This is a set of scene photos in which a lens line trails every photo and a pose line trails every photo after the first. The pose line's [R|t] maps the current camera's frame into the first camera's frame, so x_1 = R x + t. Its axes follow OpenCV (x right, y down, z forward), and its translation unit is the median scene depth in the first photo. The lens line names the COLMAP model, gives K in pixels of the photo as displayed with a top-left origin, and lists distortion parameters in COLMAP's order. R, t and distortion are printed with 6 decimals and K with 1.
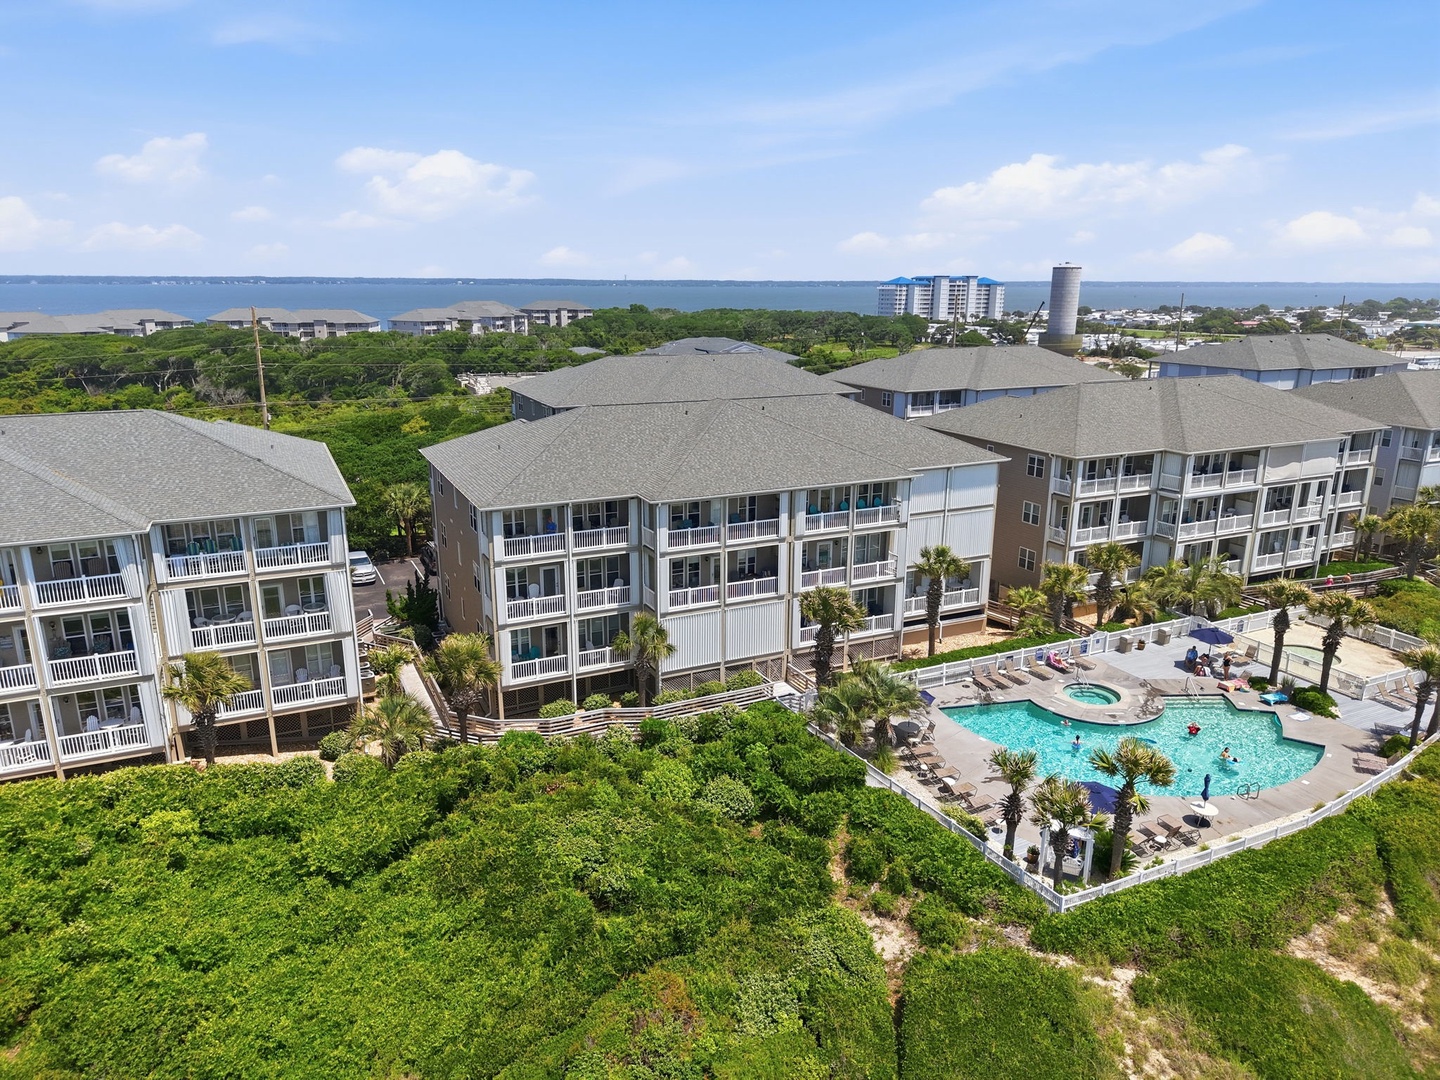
lens RADIAL K [[958.2, 0, 719.6], [0, 958.2, 537.8], [0, 0, 1]] dist [0.031518, -0.031171]
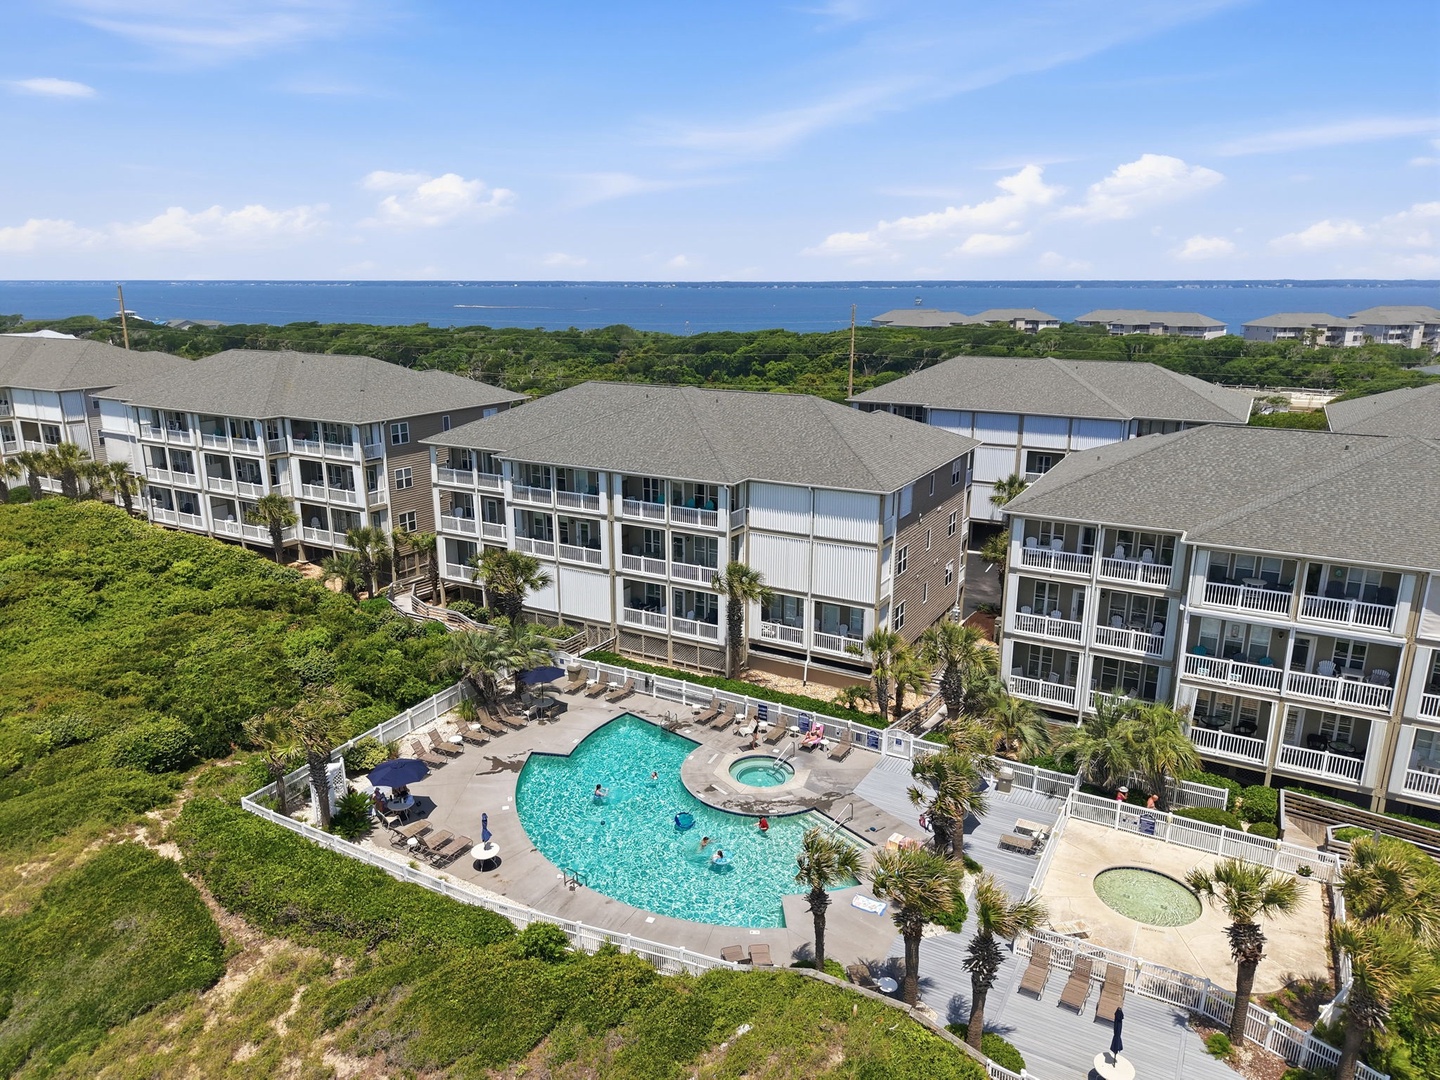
lens RADIAL K [[958.2, 0, 720.2], [0, 958.2, 547.2], [0, 0, 1]] dist [0.031518, -0.031171]
pose [[0.576246, 0.214624, -0.788592, 0.994023], [-0.210318, 0.971348, 0.110677, -0.110427], [0.789751, 0.102078, 0.604874, 0.462777]]
